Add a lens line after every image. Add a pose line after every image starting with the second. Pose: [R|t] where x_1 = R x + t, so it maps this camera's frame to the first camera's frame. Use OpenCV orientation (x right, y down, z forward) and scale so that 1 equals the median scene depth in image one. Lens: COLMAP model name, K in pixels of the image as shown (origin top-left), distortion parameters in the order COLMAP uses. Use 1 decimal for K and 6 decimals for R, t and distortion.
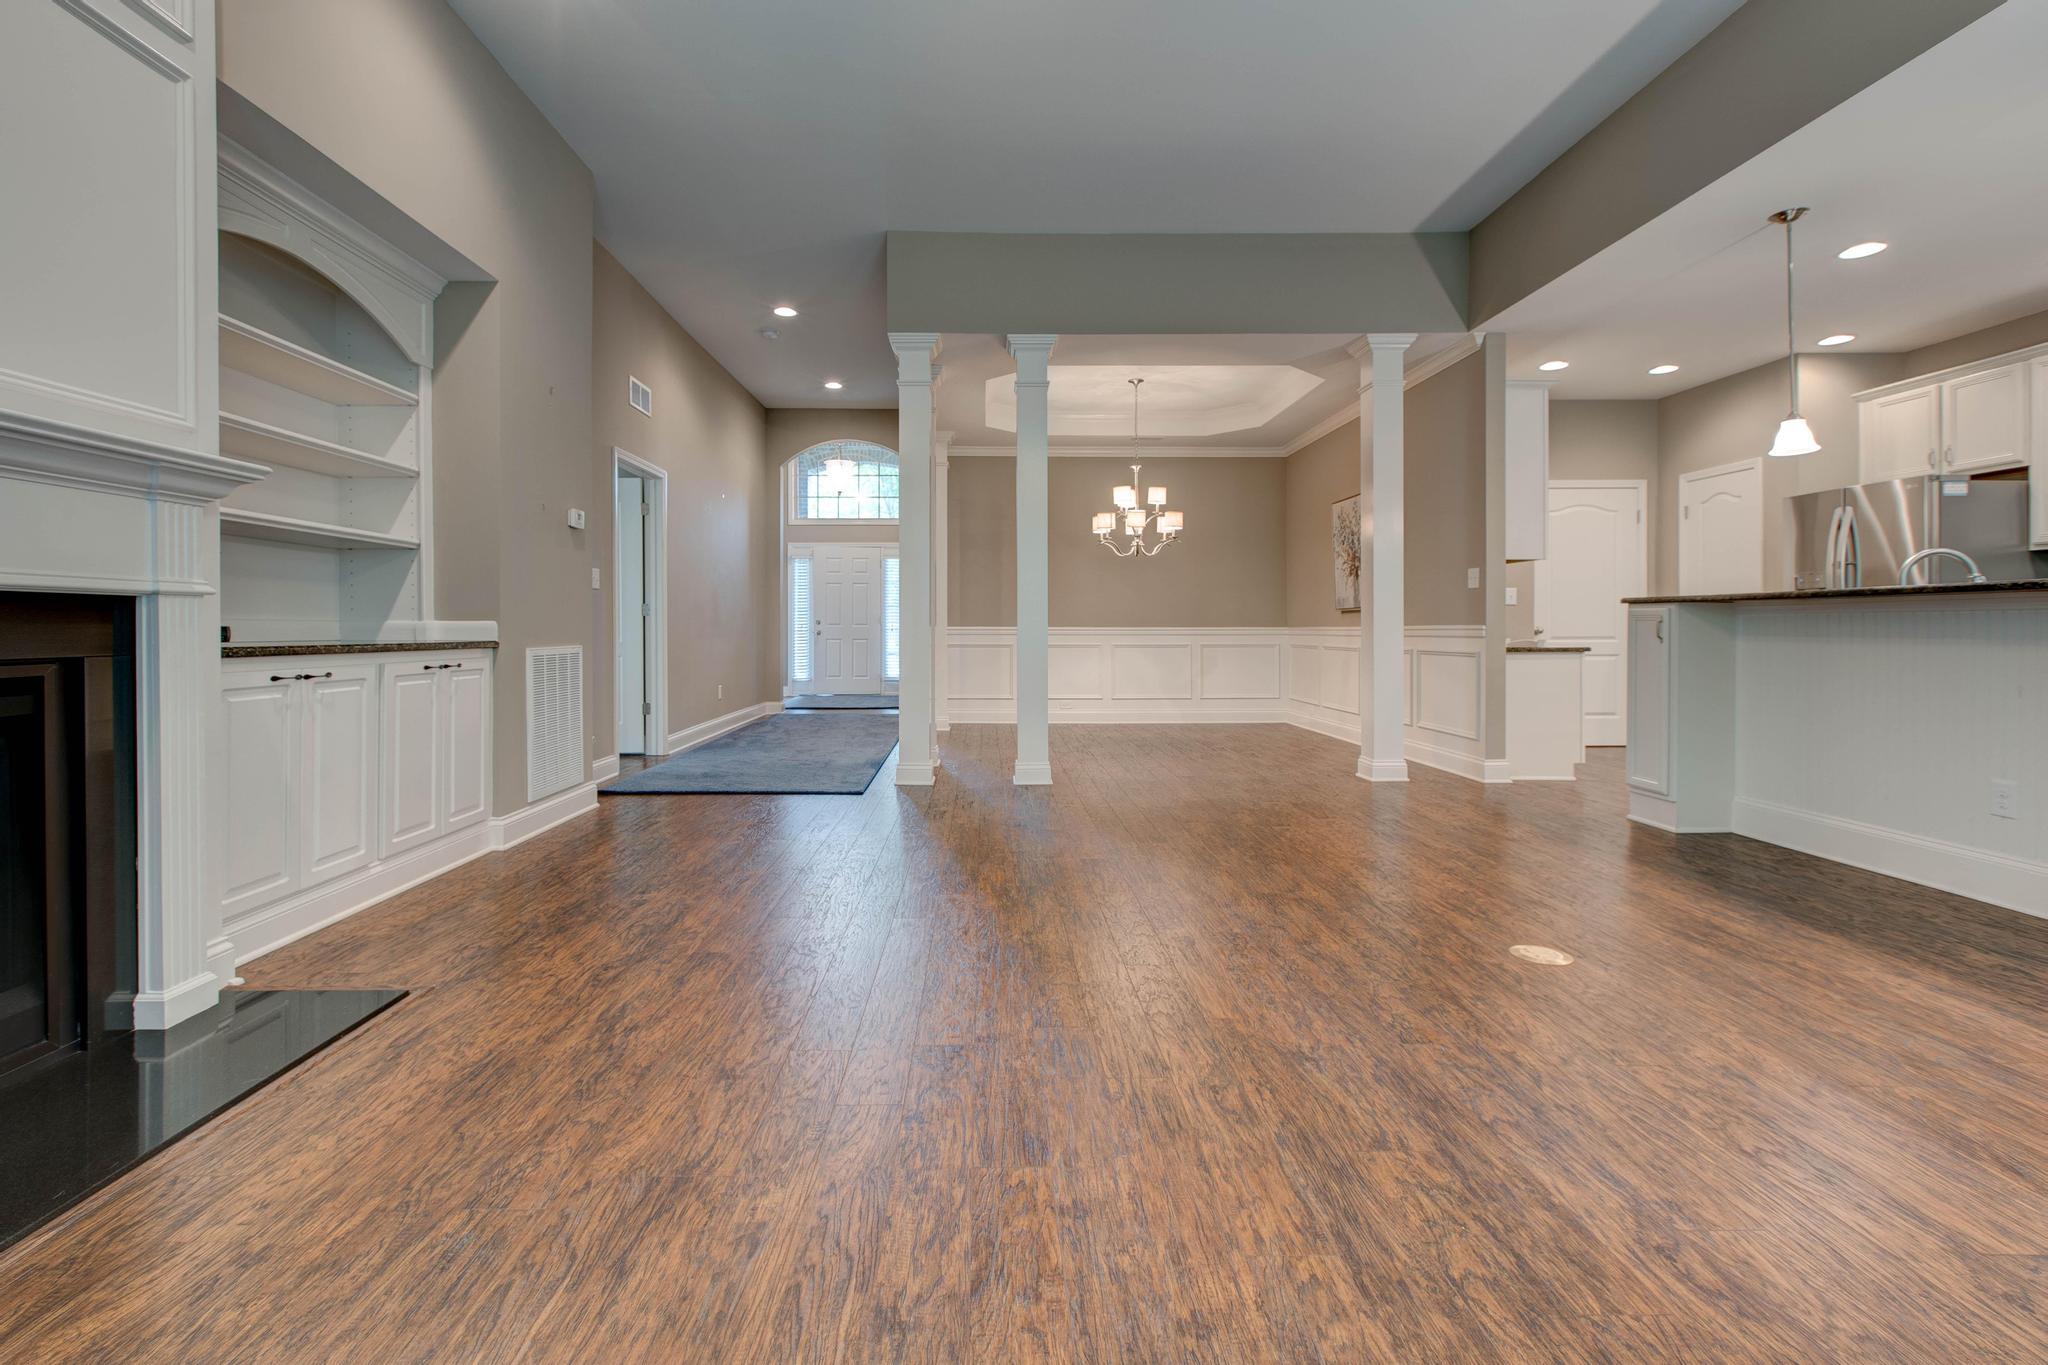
lens RADIAL K [[942.9, 0, 1002.6], [0, 942.9, 629.2], [0, 0, 1]] dist [0.000710, -0.000320]
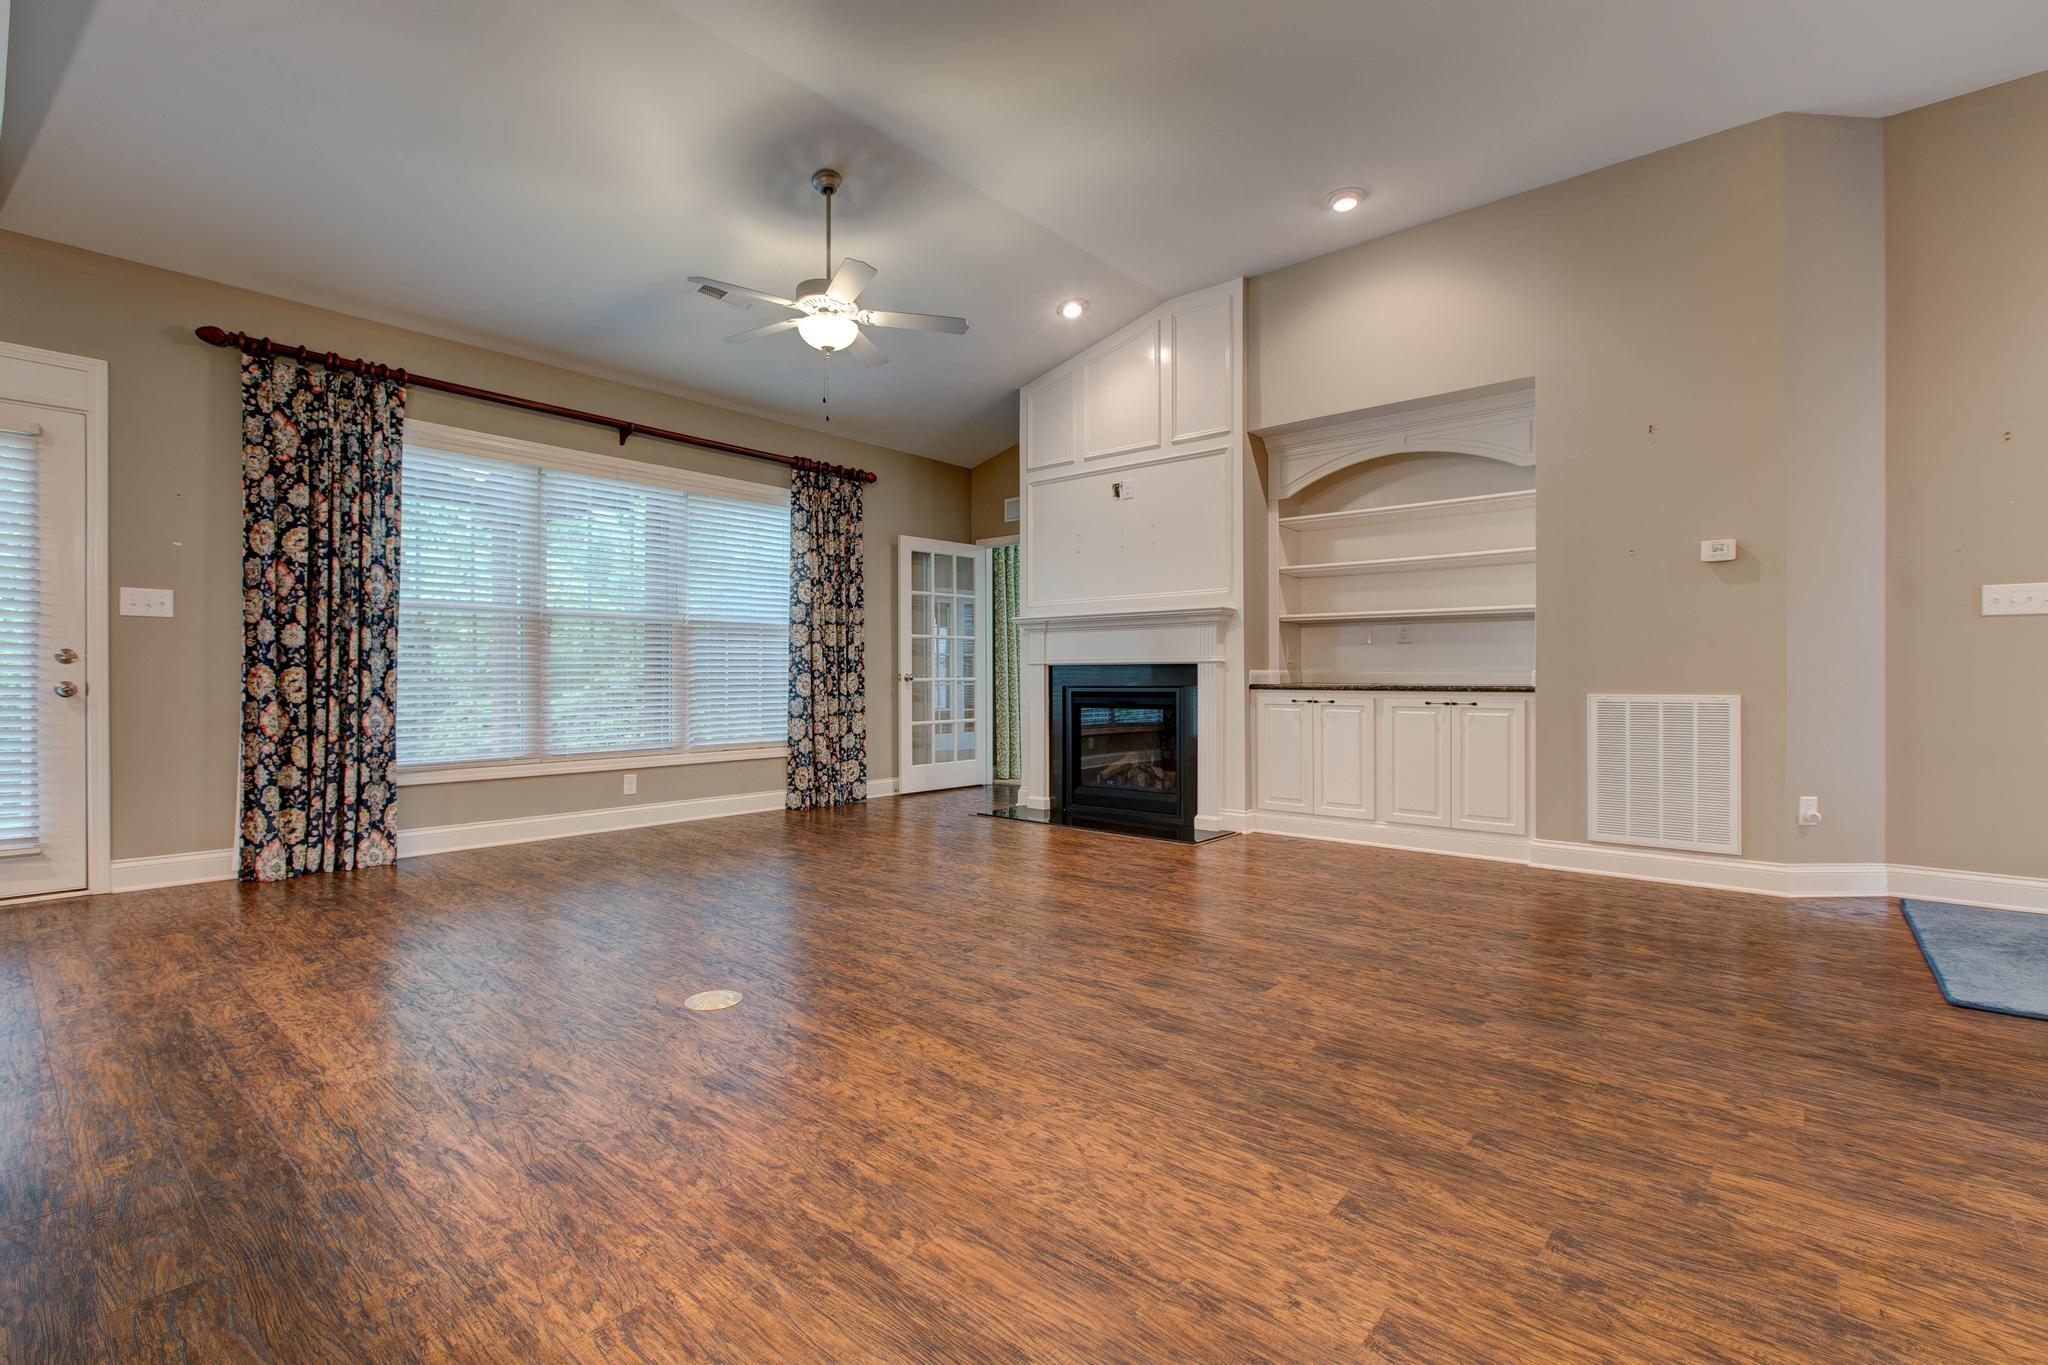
lens RADIAL K [[905.3, 0, 1037.5], [0, 905.3, 676.1], [0, 0, 1]] dist [-0.000854, 0.000004]
pose [[-0.654893, -0.001856, -0.755720, 0.639460], [-0.000569, 0.999998, -0.001964, 0.001791], [0.755722, -0.000856, -0.654892, 1.142639]]
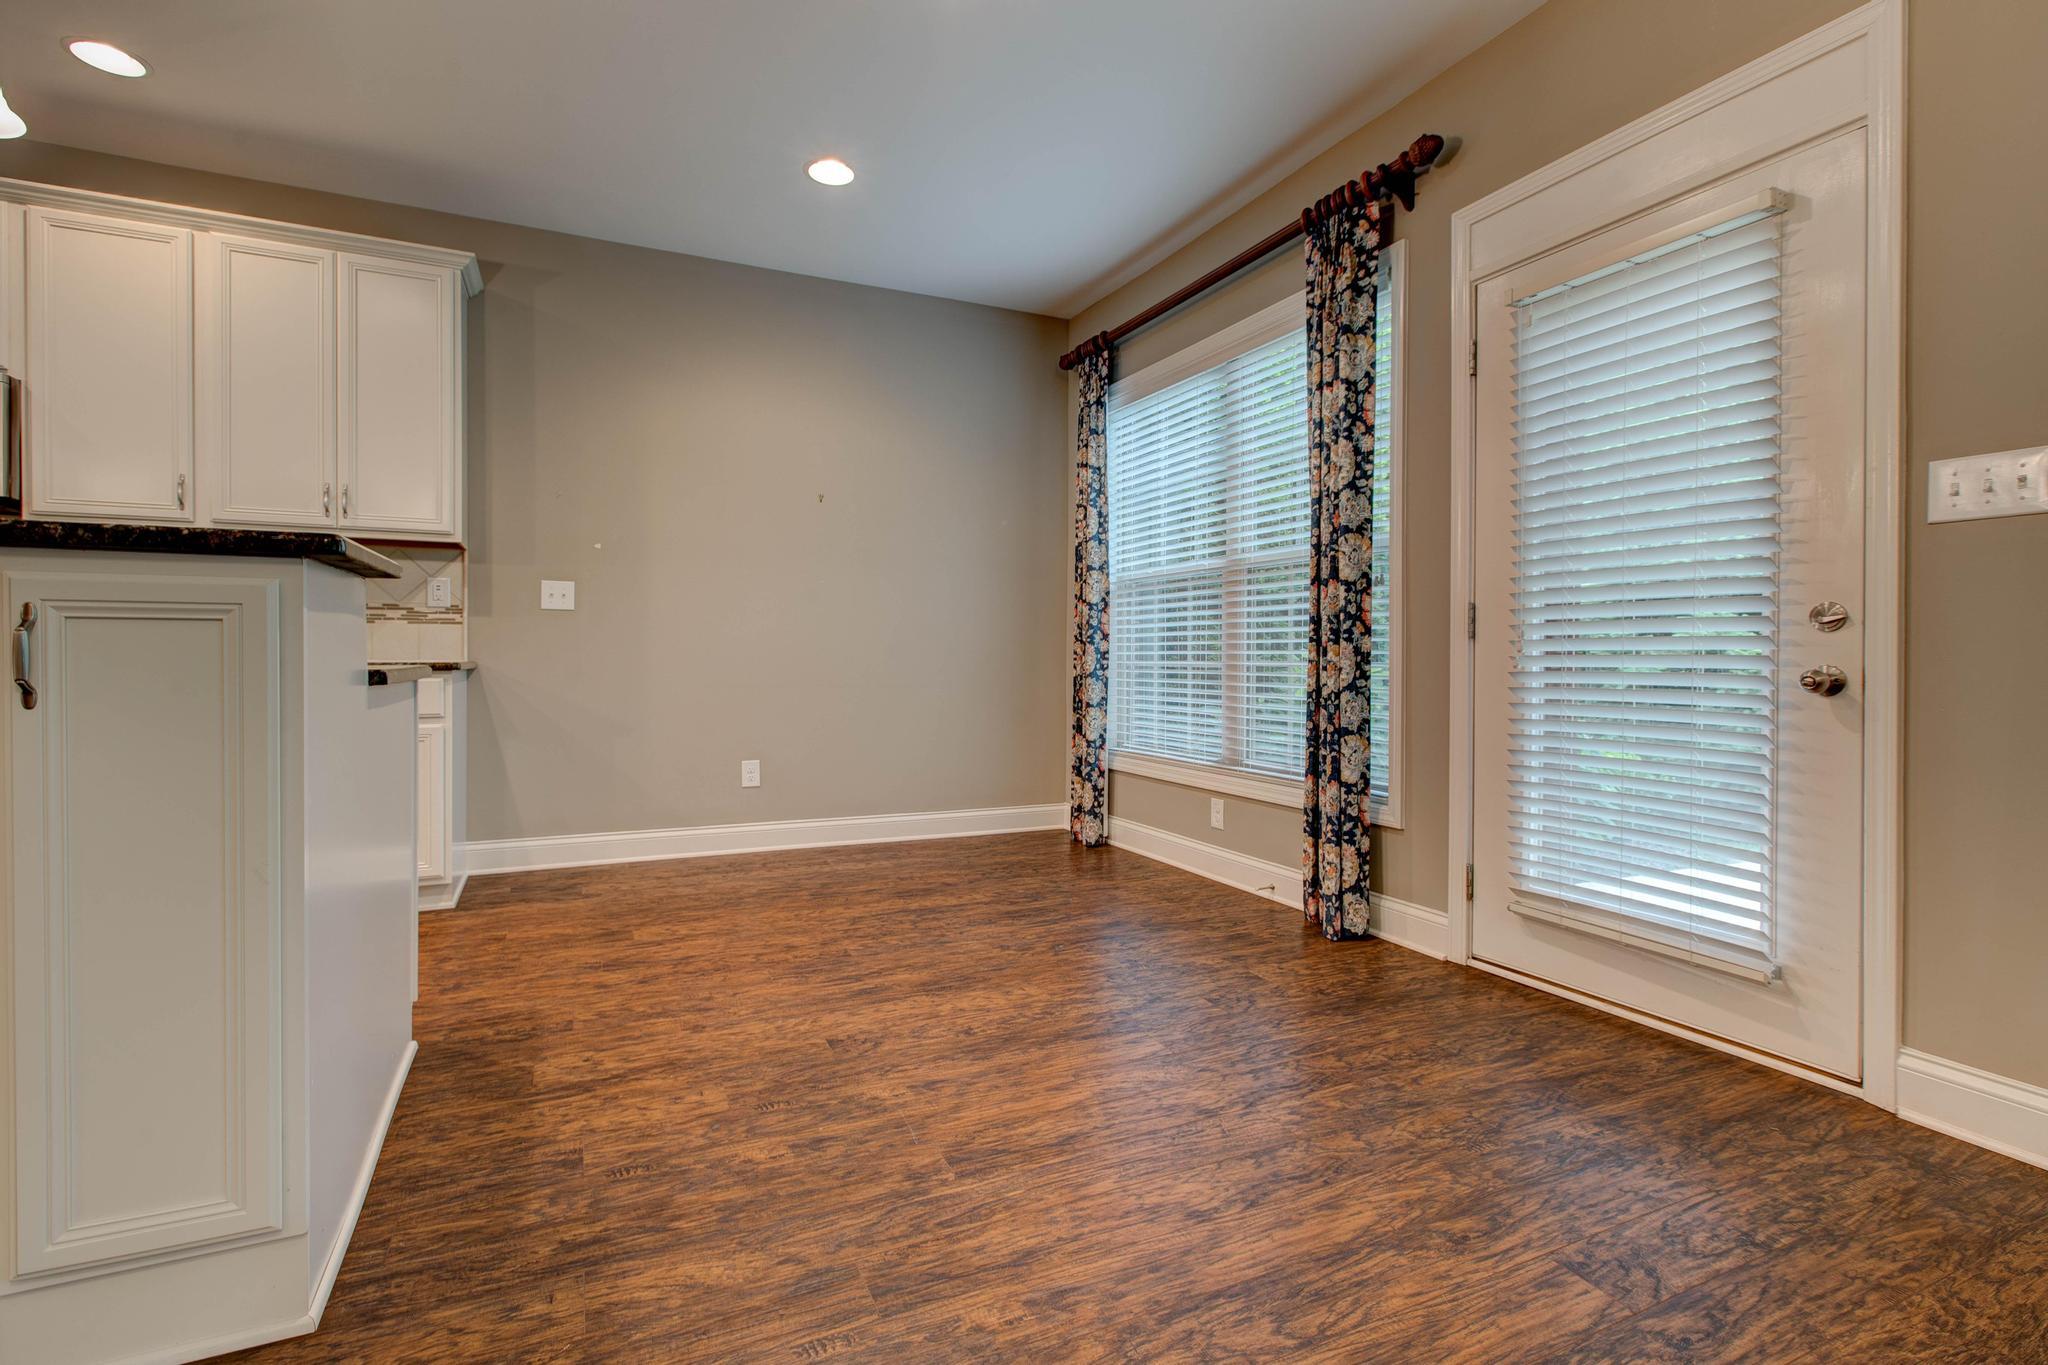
lens RADIAL K [[905.3, 0, 973.4], [0, 905.3, 667.9], [0, 0, 1]] dist [-0.001547, -0.000397]
pose [[-0.379566, -0.012687, 0.925078, 0.349516], [-0.000953, 0.999911, 0.013322, 0.001684], [-0.925164, 0.004175, -0.379544, 0.441157]]
